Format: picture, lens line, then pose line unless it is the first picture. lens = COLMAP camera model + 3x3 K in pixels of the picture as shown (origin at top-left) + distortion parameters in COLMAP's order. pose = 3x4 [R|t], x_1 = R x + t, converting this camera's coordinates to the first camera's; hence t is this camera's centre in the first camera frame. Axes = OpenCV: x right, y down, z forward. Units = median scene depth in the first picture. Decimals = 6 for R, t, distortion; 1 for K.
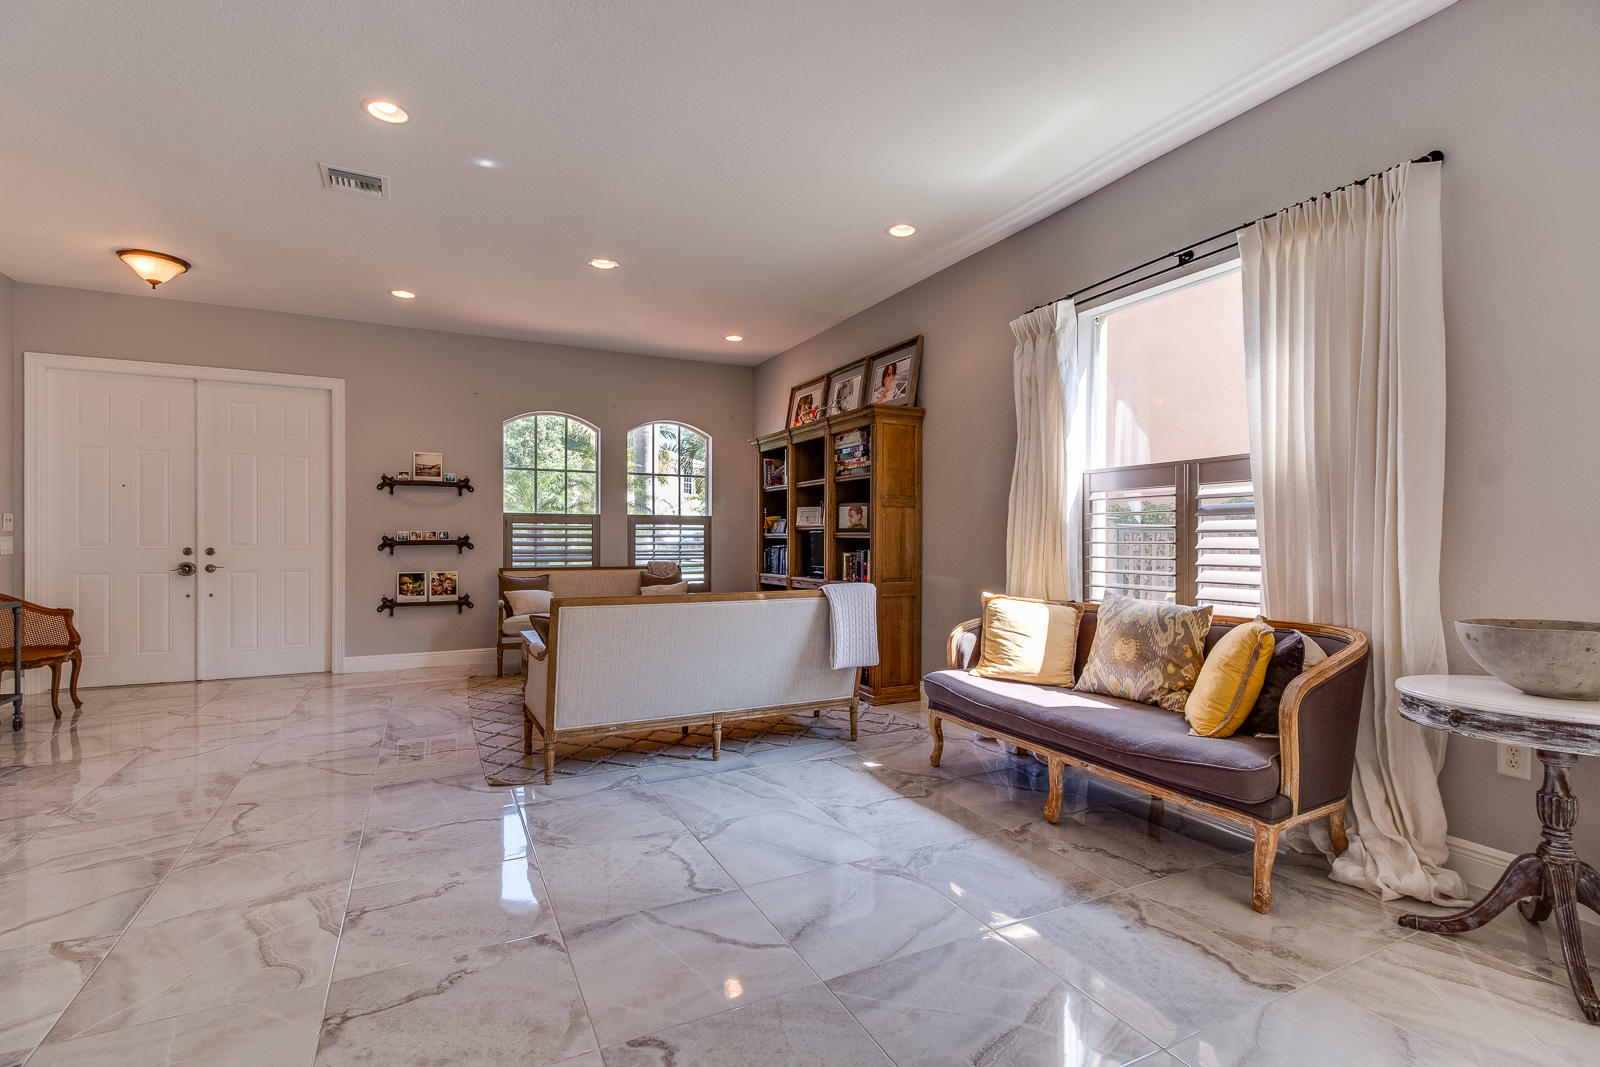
lens RADIAL K [[739.2, 0, 800.5], [0, 739.2, 533.2], [0, 0, 1]] dist [0.014276, -0.010427]
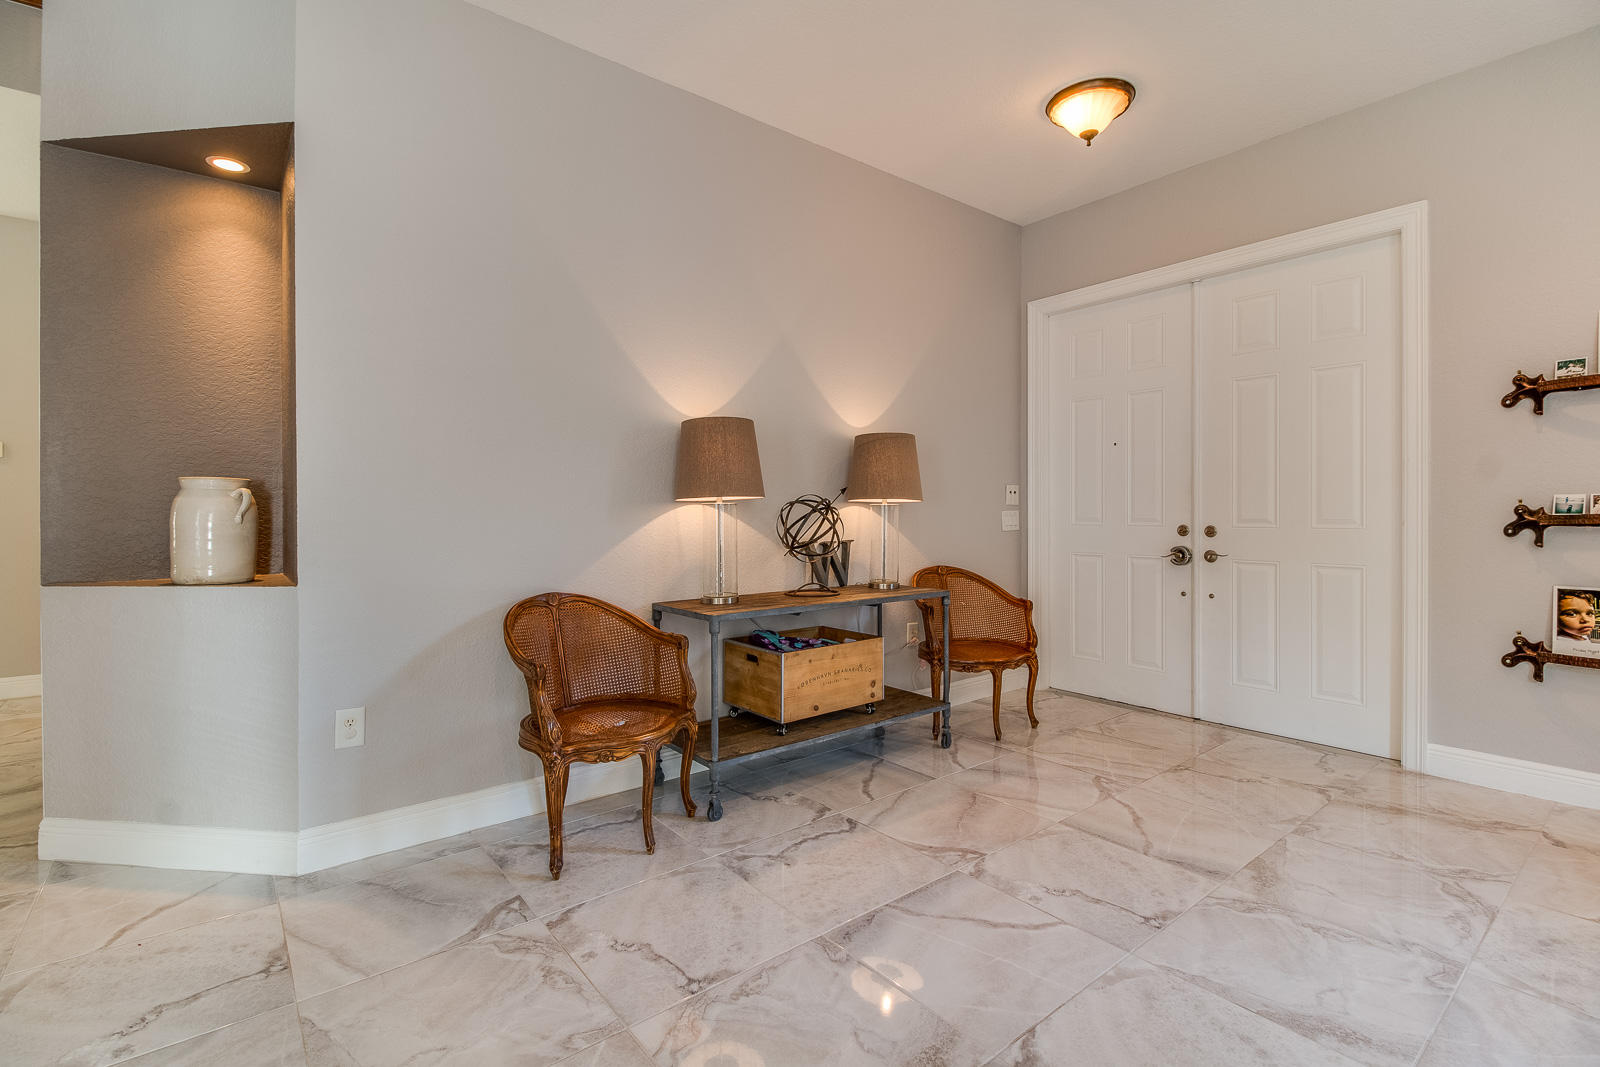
lens RADIAL K [[739.2, 0, 796.0], [0, 739.2, 520.0], [0, 0, 1]] dist [0.014276, -0.010427]
pose [[0.214503, 0.006392, -0.976702, -0.227423], [0.010265, 0.999909, 0.008798, 0.004810], [0.976669, -0.011913, 0.214418, 0.510331]]
